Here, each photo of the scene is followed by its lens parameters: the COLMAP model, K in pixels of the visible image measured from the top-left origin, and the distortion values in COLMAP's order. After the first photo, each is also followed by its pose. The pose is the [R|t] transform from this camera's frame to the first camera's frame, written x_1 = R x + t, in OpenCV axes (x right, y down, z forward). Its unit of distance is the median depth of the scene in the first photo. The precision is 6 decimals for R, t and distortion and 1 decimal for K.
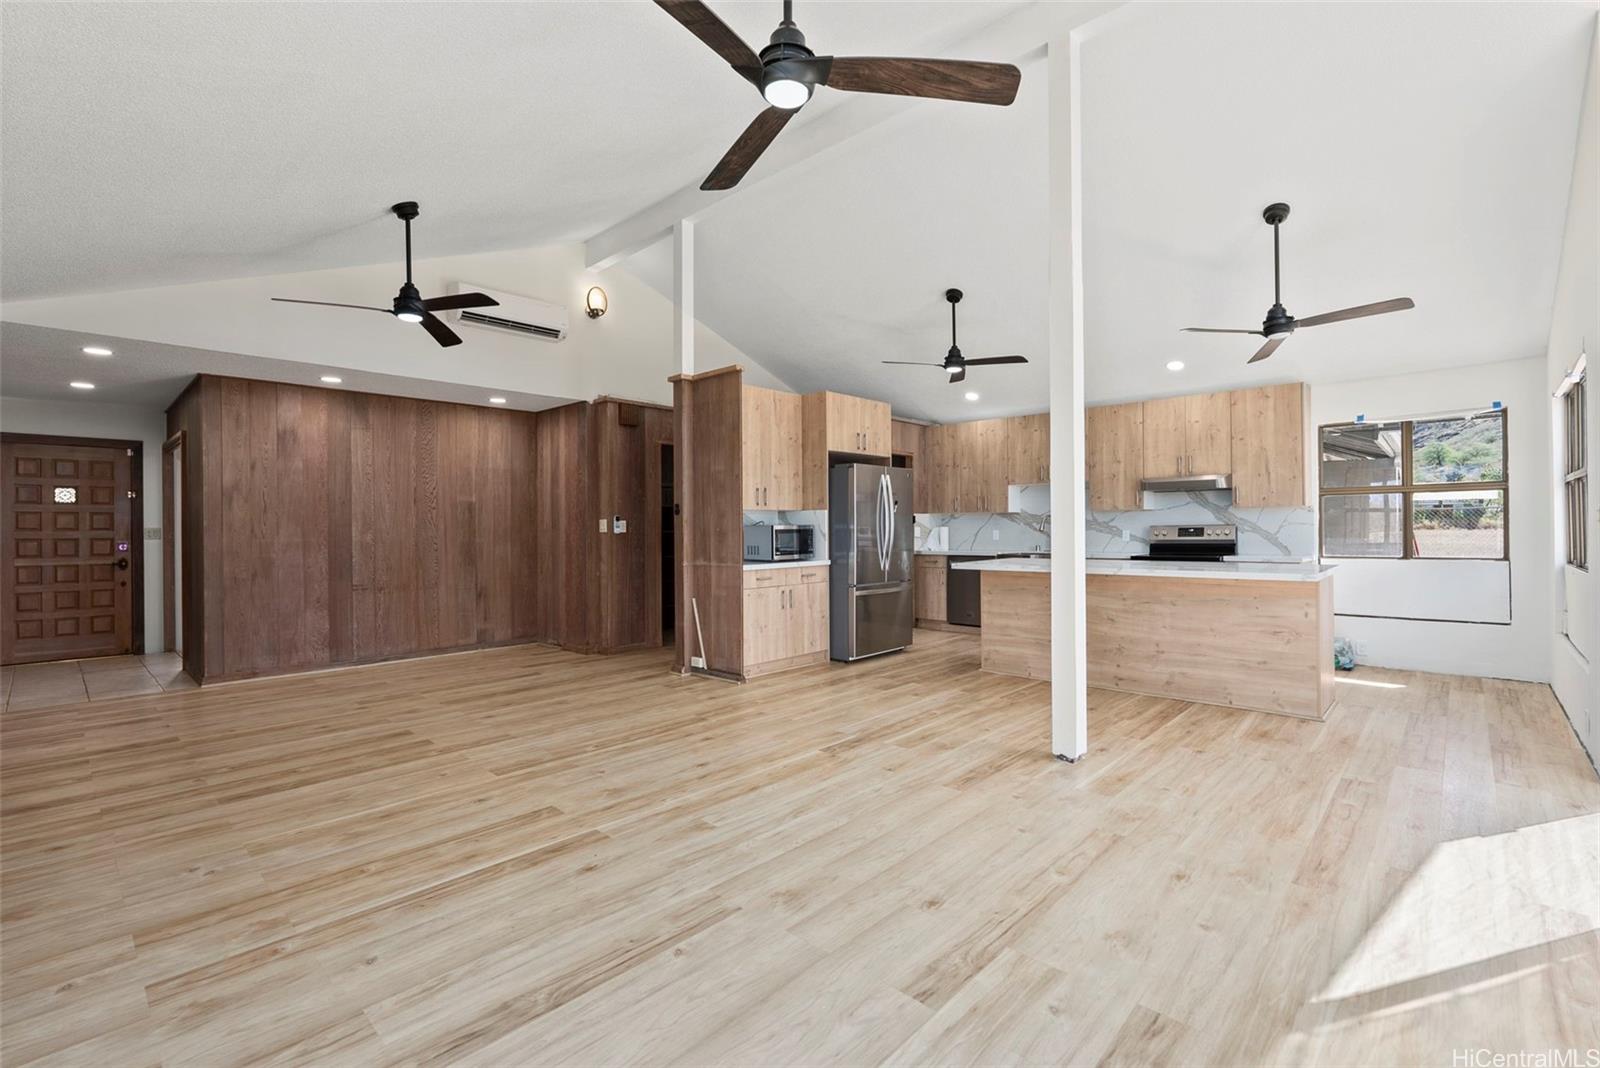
lens RADIAL K [[711.6, 0, 802.3], [0, 711.6, 527.4], [0, 0, 1]] dist [-0.004589, -0.000090]
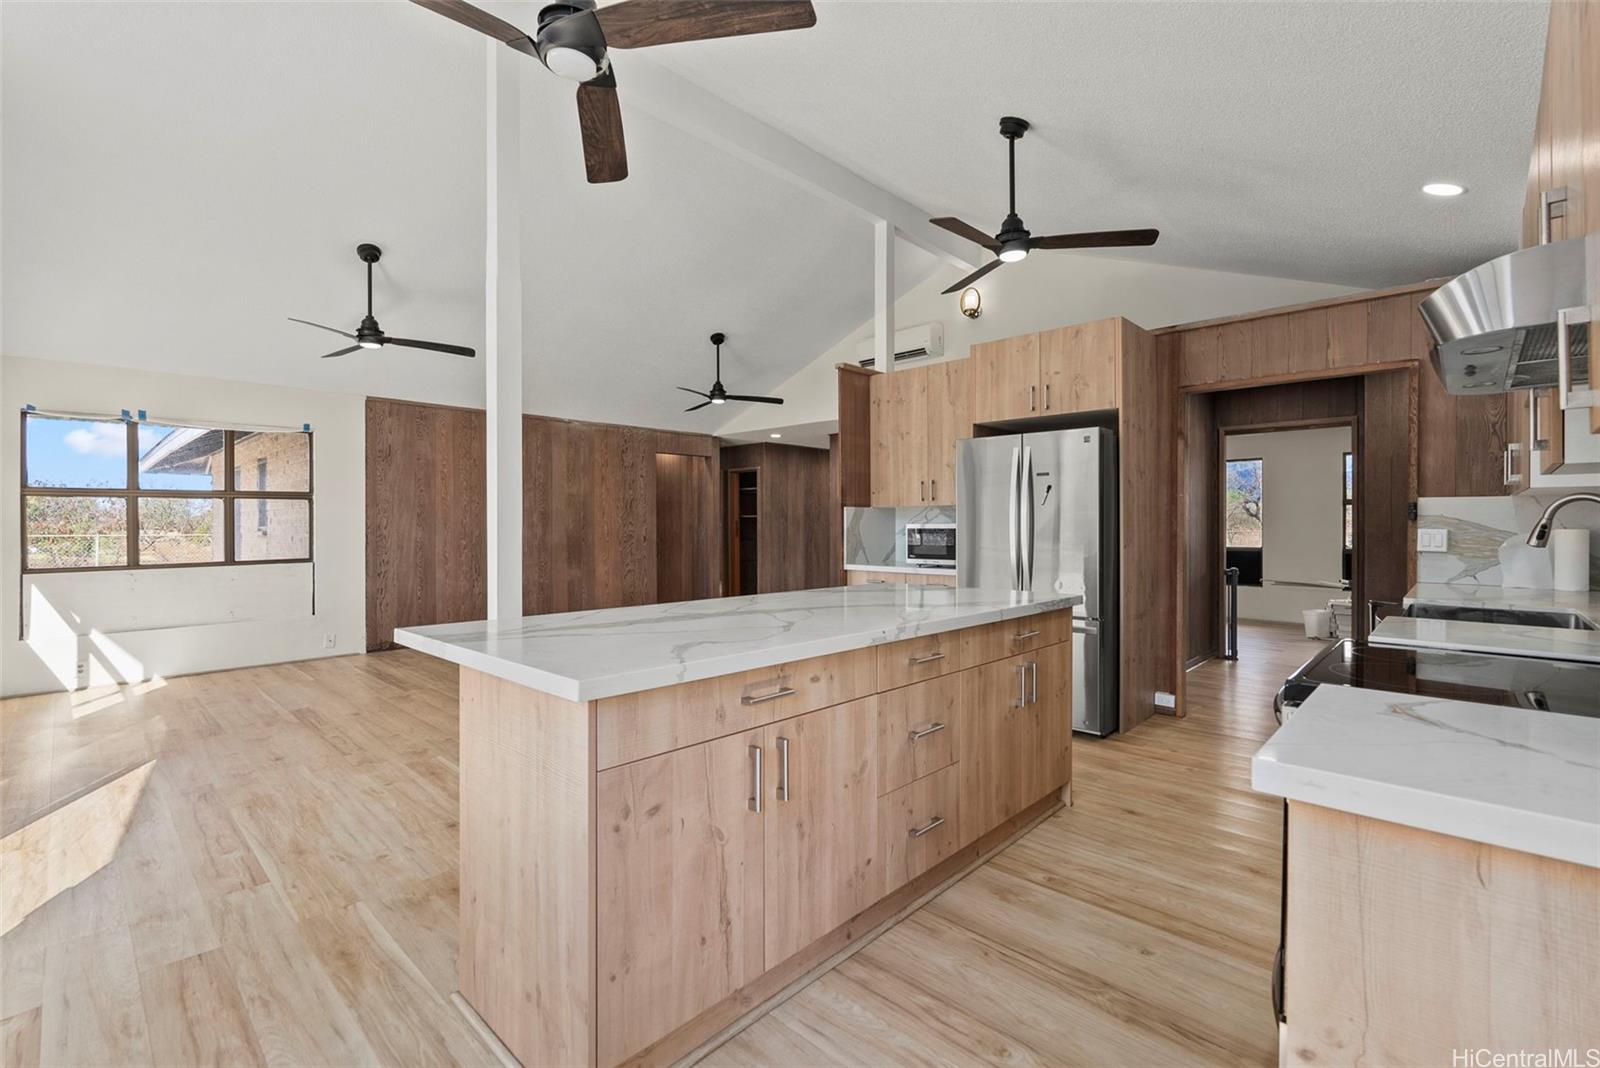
lens RADIAL K [[711.6, 0, 803.7], [0, 711.6, 528.9], [0, 0, 1]] dist [-0.004589, -0.000090]
pose [[-0.009968, 0.015062, -0.999837, 1.480734], [-0.000706, 0.999886, 0.015070, -0.017528], [0.999950, 0.000856, -0.009956, 1.559711]]
